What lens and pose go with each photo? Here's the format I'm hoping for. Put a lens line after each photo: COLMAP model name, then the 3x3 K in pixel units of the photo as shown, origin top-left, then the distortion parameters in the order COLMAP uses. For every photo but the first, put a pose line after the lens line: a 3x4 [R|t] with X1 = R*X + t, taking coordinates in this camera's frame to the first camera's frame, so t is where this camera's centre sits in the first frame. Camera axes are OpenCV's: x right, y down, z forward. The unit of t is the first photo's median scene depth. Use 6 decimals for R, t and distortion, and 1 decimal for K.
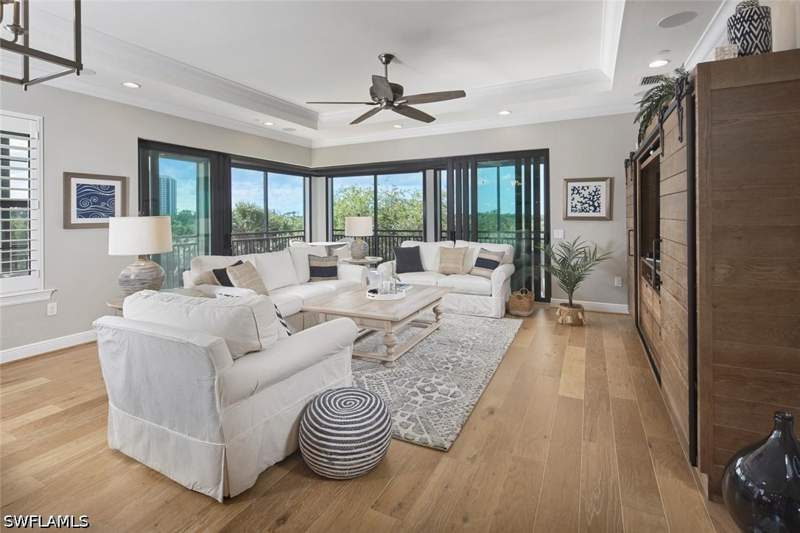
lens RADIAL K [[384.9, 0, 401.2], [0, 384.9, 218.7], [0, 0, 1]] dist [-0.000130, -0.000105]
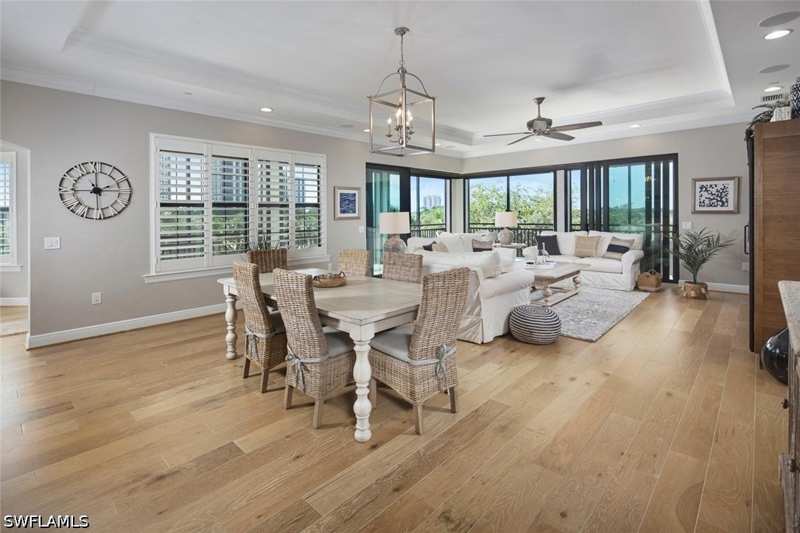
lens RADIAL K [[377.1, 0, 397.3], [0, 377.1, 221.3], [0, 0, 1]] dist [0.000755, 0.000024]
pose [[0.953714, 0.001138, -0.300713, -0.090692], [0.004339, 0.999837, 0.017547, 0.002687], [0.300684, -0.018039, 0.953553, -0.375934]]
